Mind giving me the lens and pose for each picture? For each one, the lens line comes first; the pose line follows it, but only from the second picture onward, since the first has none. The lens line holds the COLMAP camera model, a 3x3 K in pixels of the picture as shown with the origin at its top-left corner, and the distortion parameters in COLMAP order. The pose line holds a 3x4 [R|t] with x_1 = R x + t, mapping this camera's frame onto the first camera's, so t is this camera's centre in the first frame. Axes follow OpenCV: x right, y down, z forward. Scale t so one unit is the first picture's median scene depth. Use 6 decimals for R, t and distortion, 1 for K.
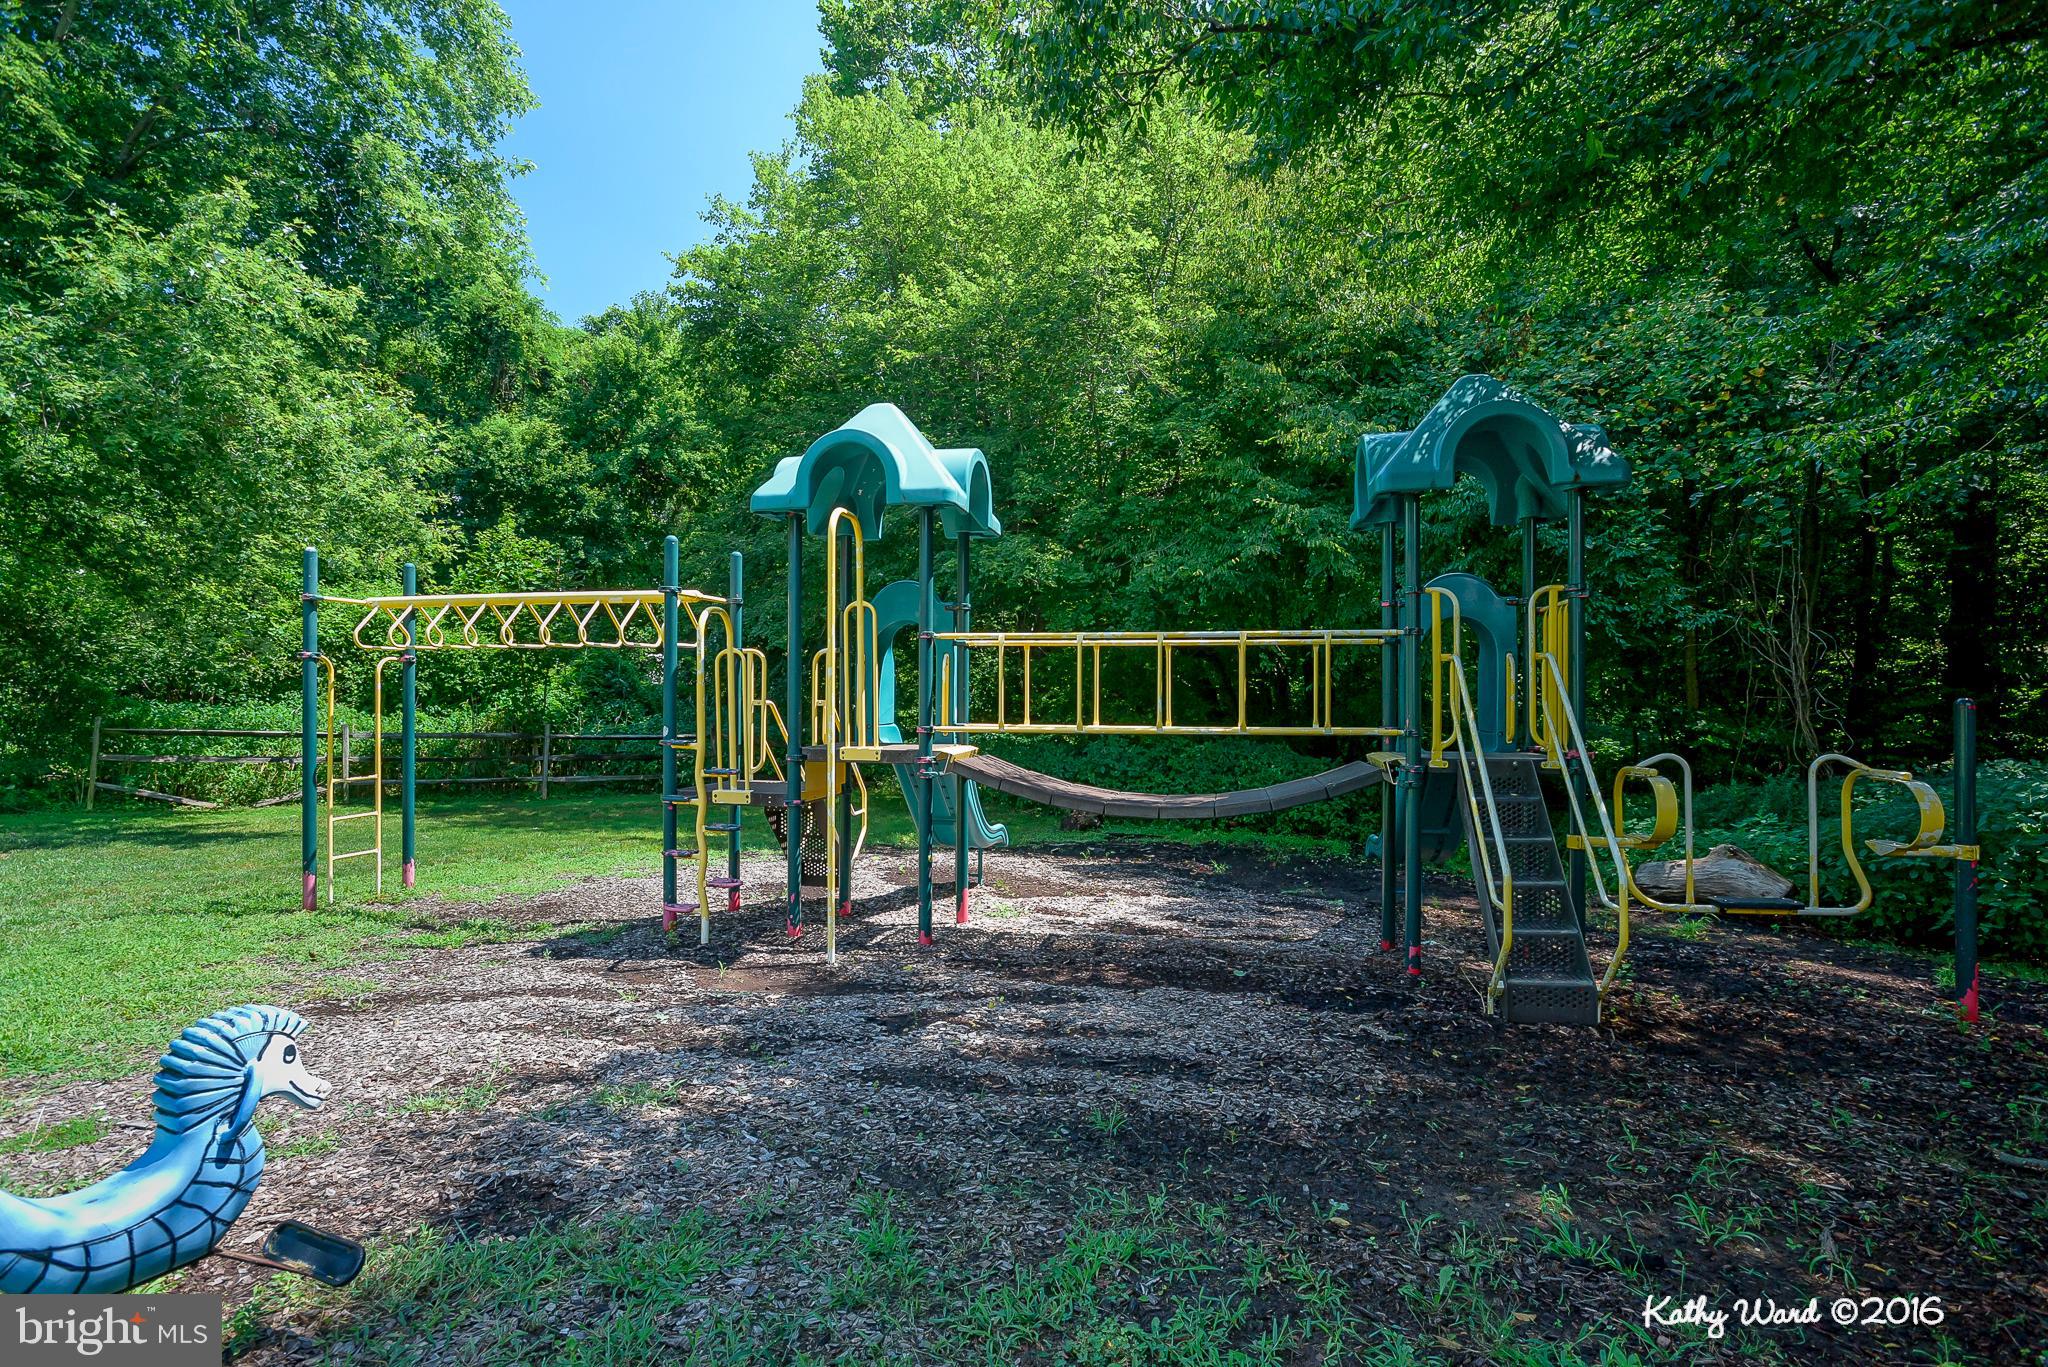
lens RADIAL K [[1052.9, 0, 1024.0], [0, 1052.9, 683.5], [0, 0, 1]] dist [-0.001471, 0.009691]
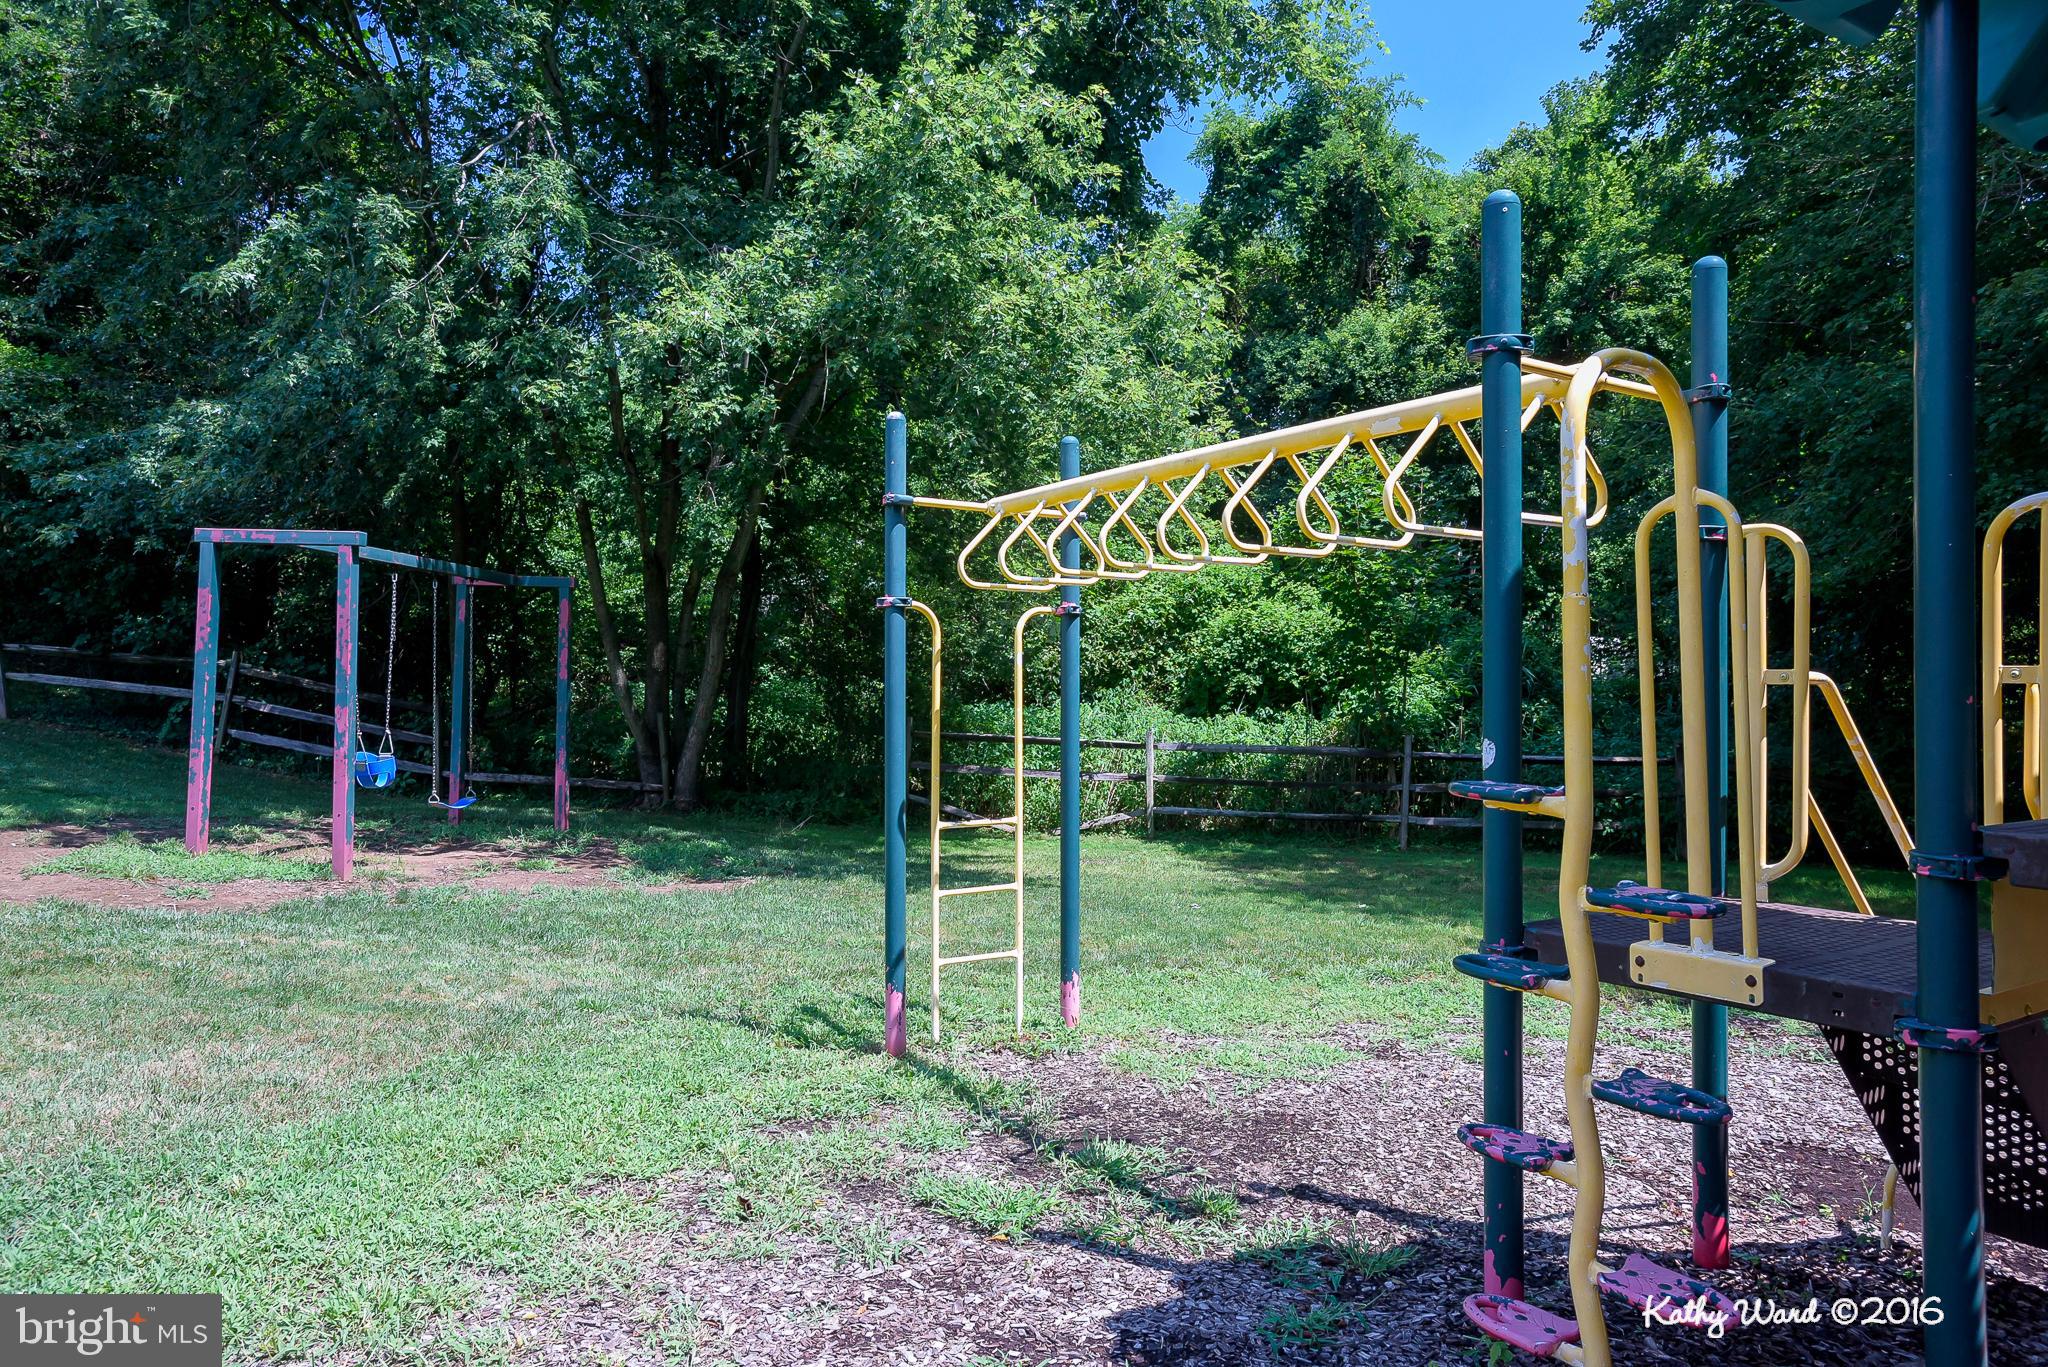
lens RADIAL K [[1309.5, 0, 1024.0], [0, 1309.5, 683.5], [0, 0, 1]] dist [-0.022329, 0.001515]
pose [[0.724780, -0.009907, -0.688909, -0.065986], [0.006604, 0.999951, -0.007432, 0.010505], [0.688949, 0.000837, 0.724809, 0.246873]]
